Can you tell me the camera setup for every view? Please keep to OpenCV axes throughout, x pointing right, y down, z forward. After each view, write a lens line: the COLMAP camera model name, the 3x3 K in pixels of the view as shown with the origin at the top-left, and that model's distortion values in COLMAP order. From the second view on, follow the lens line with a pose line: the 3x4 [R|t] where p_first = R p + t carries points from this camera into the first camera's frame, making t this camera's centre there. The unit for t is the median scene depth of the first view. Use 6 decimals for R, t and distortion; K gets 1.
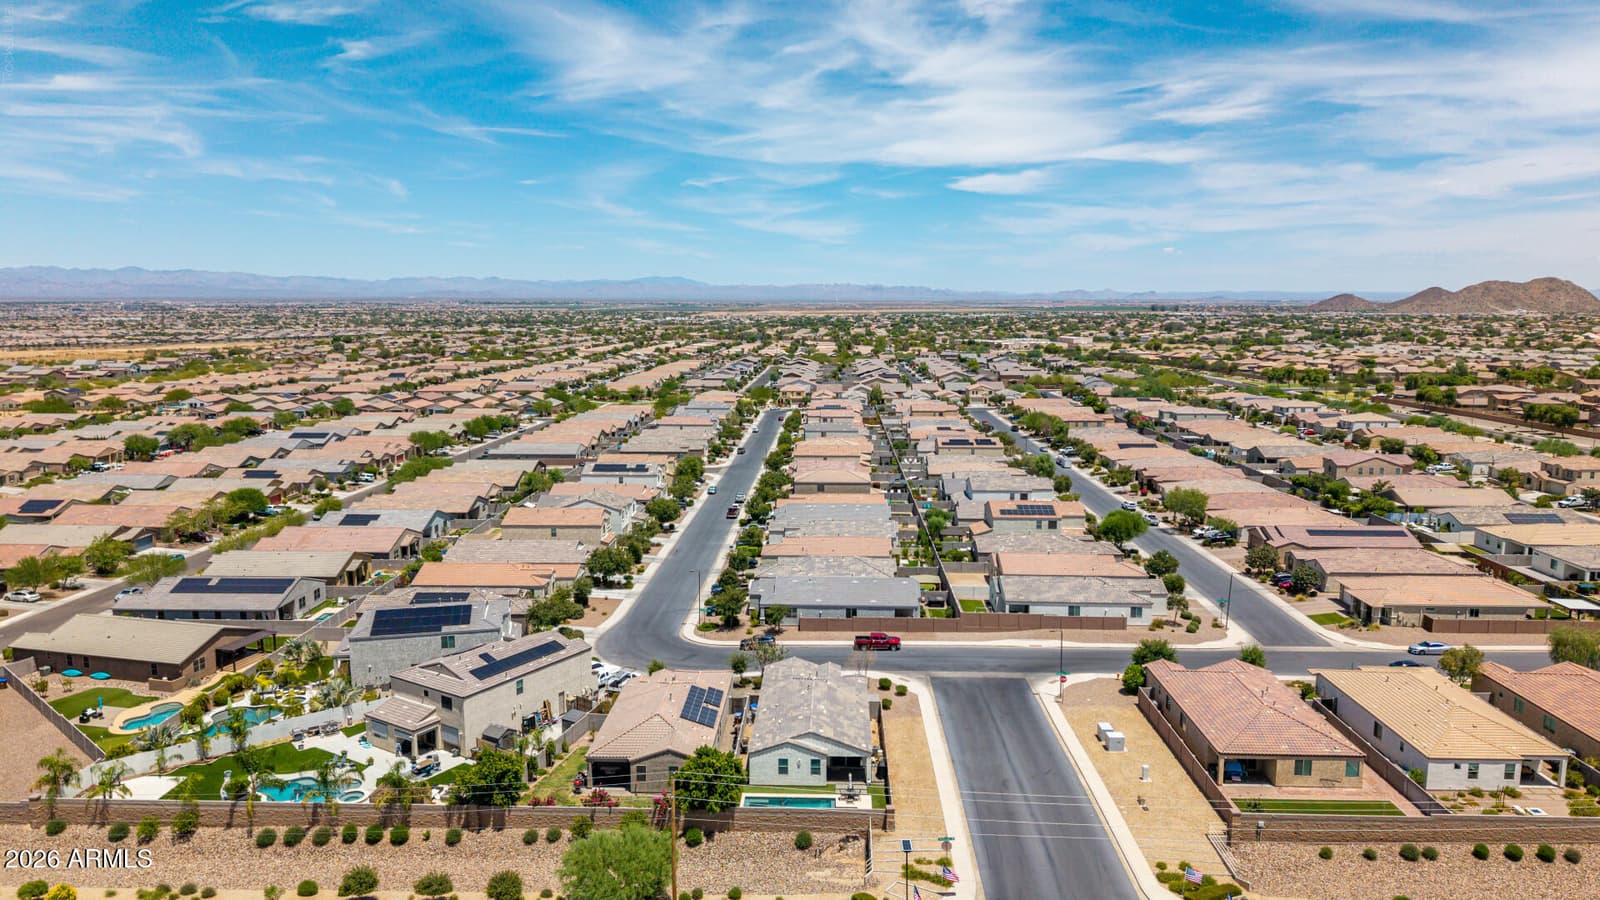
lens RADIAL K [[1083.9, 0, 800.0], [0, 1083.9, 450.0], [0, 0, 1]] dist [0.040728, -0.045143]
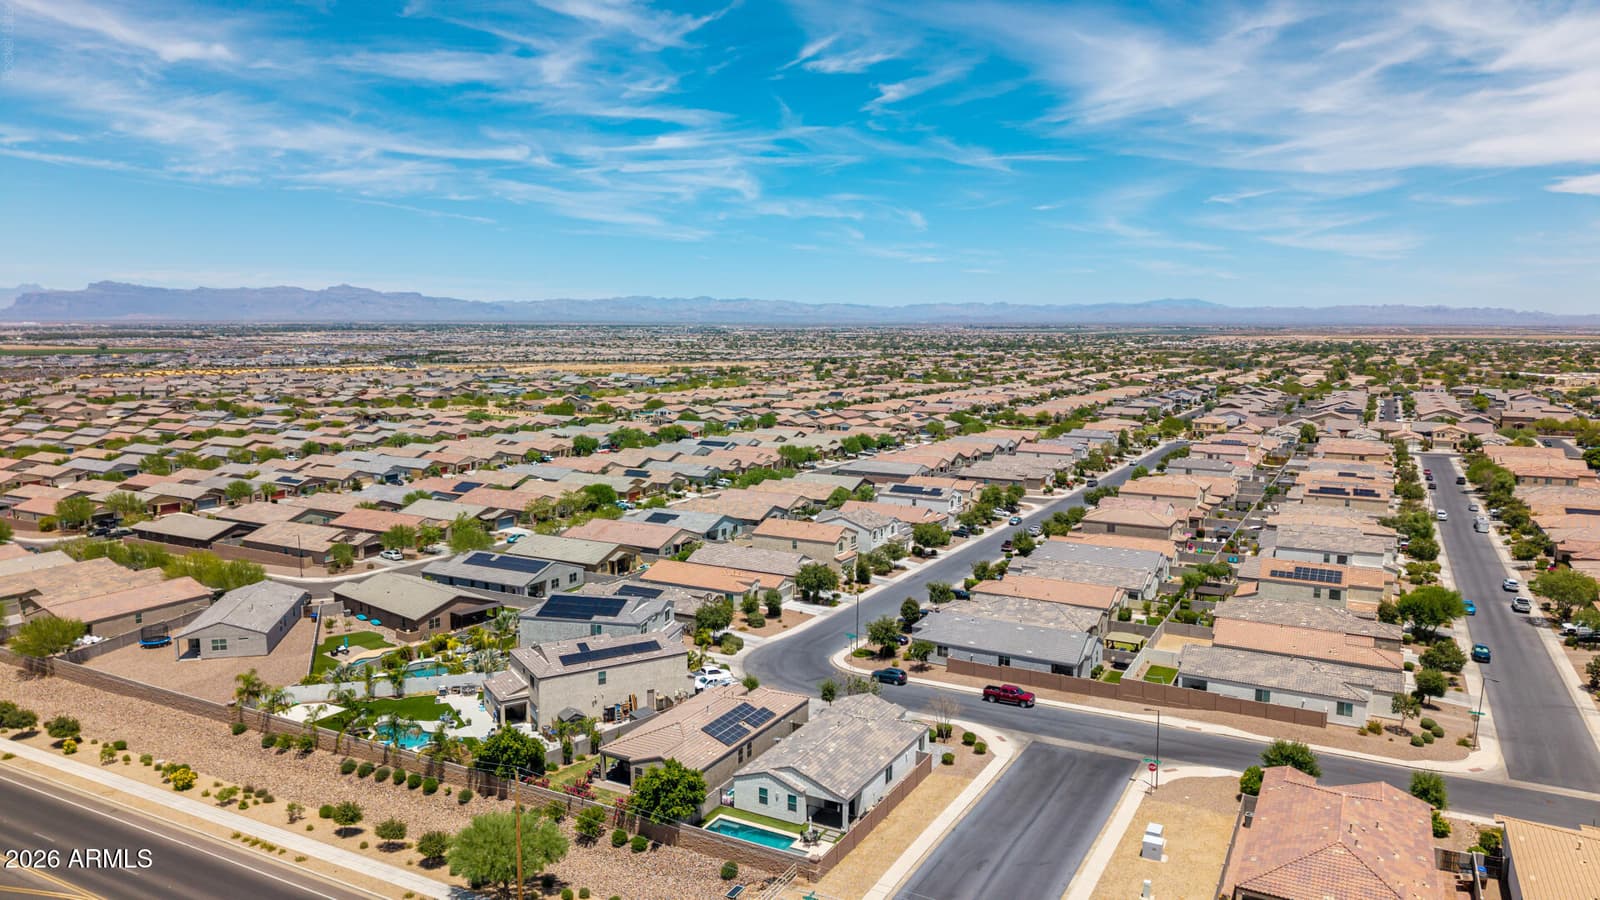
lens RADIAL K [[1092.0, 0, 800.0], [0, 1092.0, 450.0], [0, 0, 1]] dist [0.043445, -0.054547]
pose [[0.891936, 0.055644, -0.448724, 0.175658], [-0.065998, 0.997792, -0.007455, -0.005582], [0.447319, 0.036264, 0.893639, 0.049448]]
